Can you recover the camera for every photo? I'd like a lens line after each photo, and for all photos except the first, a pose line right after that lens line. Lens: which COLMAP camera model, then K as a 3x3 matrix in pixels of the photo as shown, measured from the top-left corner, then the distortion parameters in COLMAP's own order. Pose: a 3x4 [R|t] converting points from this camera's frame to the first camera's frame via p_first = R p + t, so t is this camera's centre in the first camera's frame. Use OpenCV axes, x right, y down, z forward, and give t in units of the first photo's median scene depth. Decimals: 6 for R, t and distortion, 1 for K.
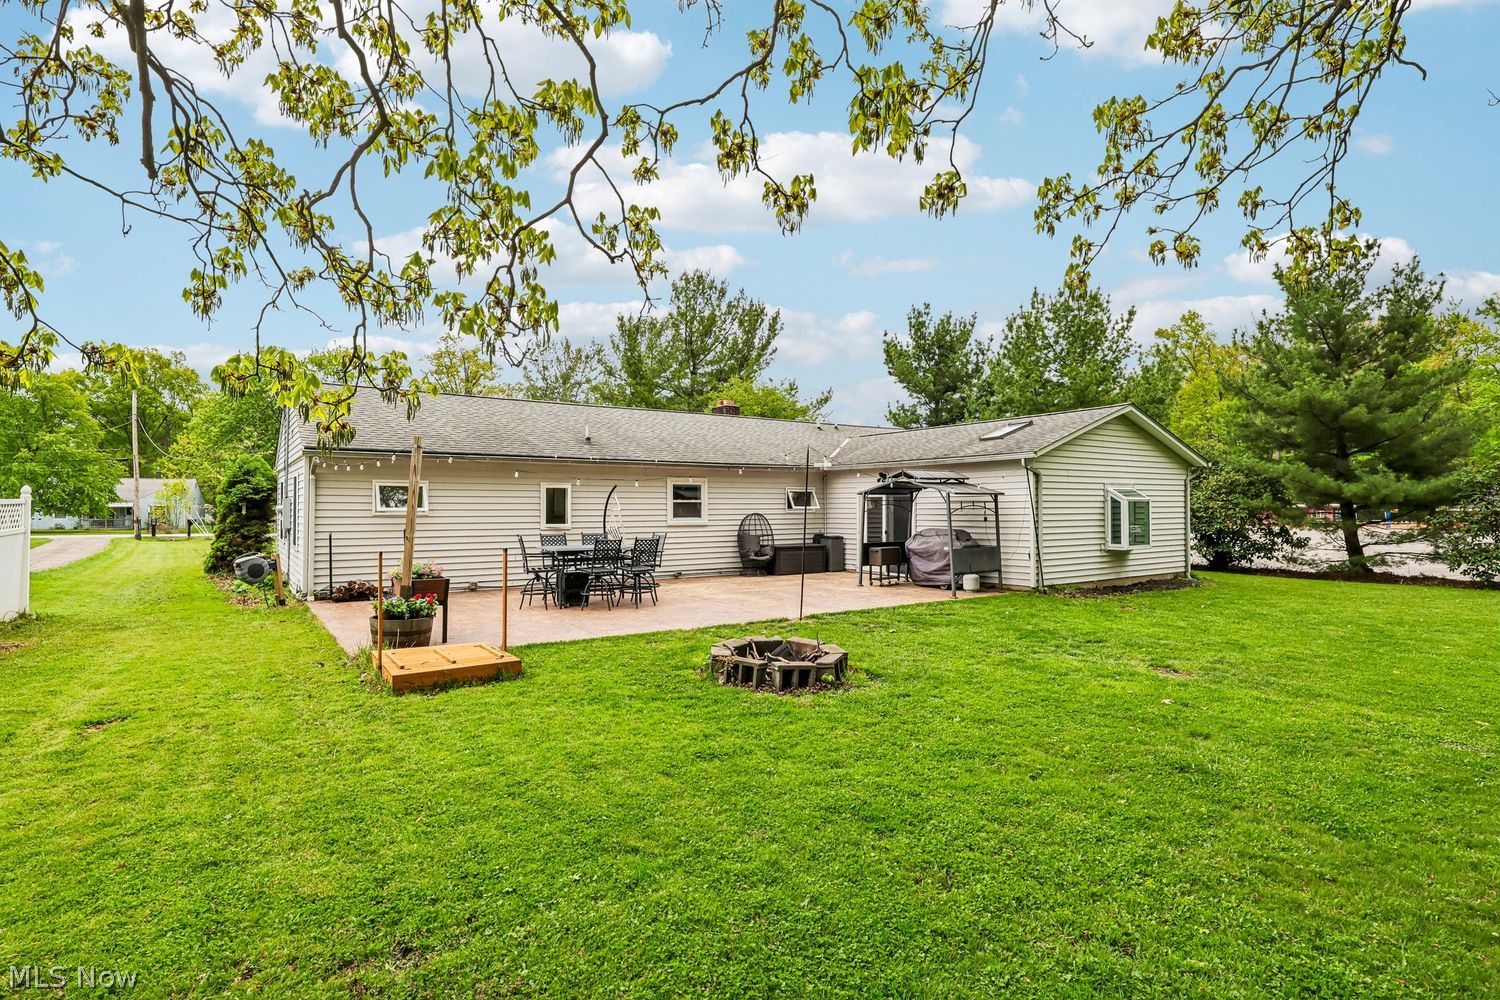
lens RADIAL K [[759.6, 0, 744.0], [0, 759.6, 501.3], [0, 0, 1]] dist [0.010482, -0.001099]
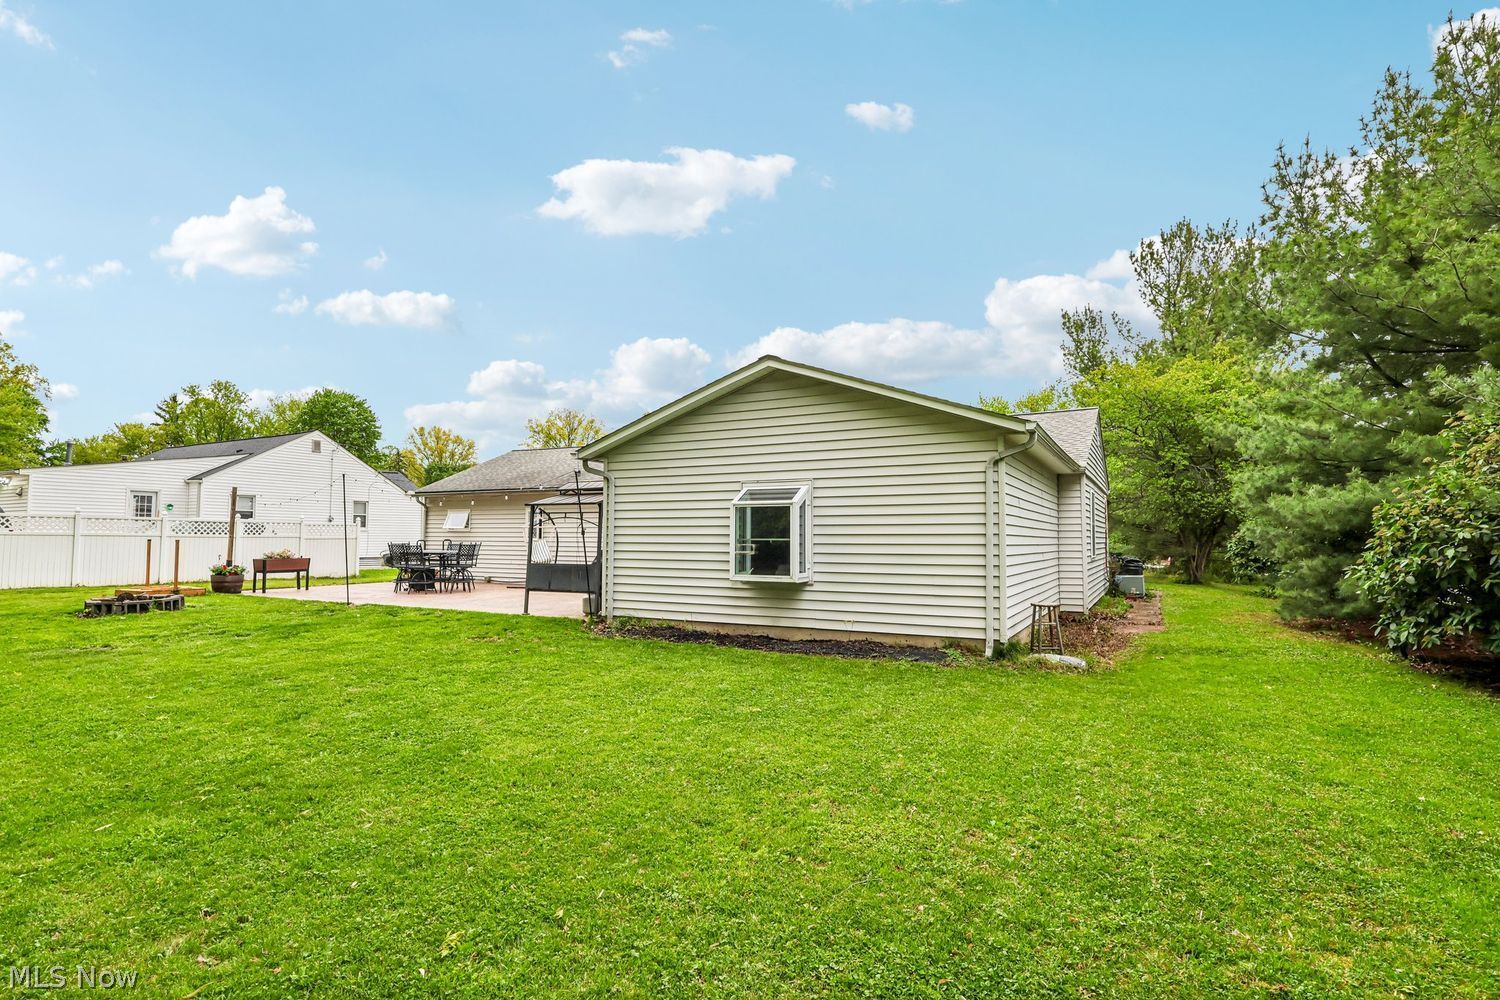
lens RADIAL K [[759.6, 0, 752.9], [0, 759.6, 492.5], [0, 0, 1]] dist [0.010482, -0.001099]
pose [[0.451432, -0.049913, -0.890908, 1.056646], [0.004303, 0.998544, -0.053763, 0.022180], [0.892295, 0.020437, 0.450990, 0.684944]]
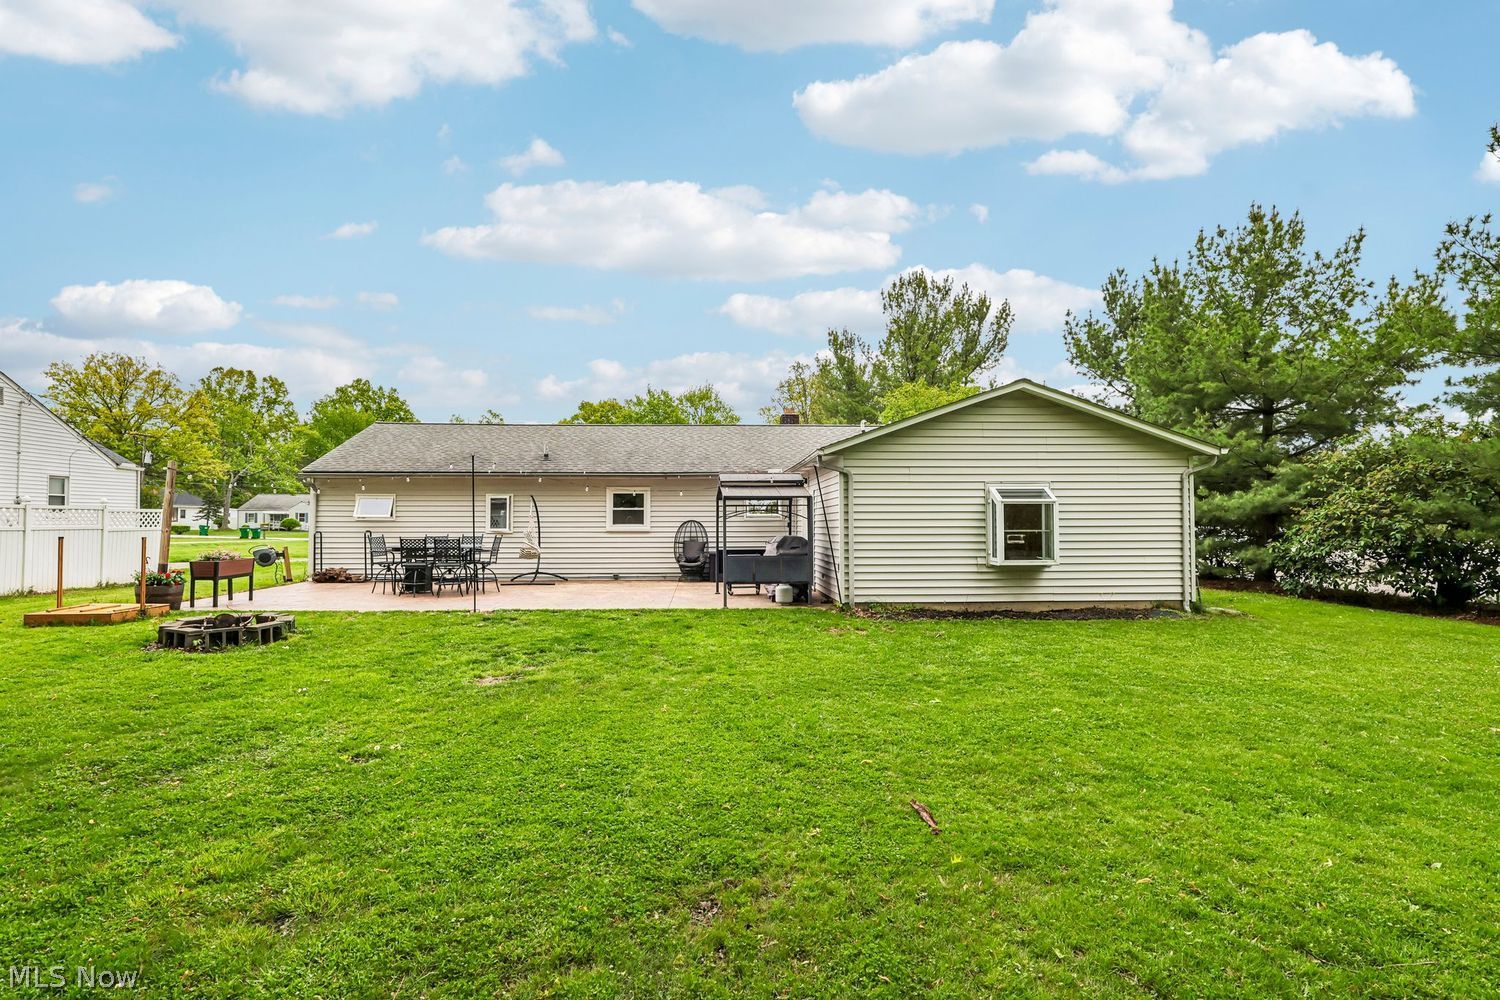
lens RADIAL K [[759.6, 0, 754.8], [0, 759.6, 514.8], [0, 0, 1]] dist [0.010482, -0.001099]
pose [[0.851390, -0.004466, -0.524514, 0.670596], [0.003273, 0.999990, -0.003201, 0.012596], [0.524523, 0.001009, 0.851396, 0.182514]]
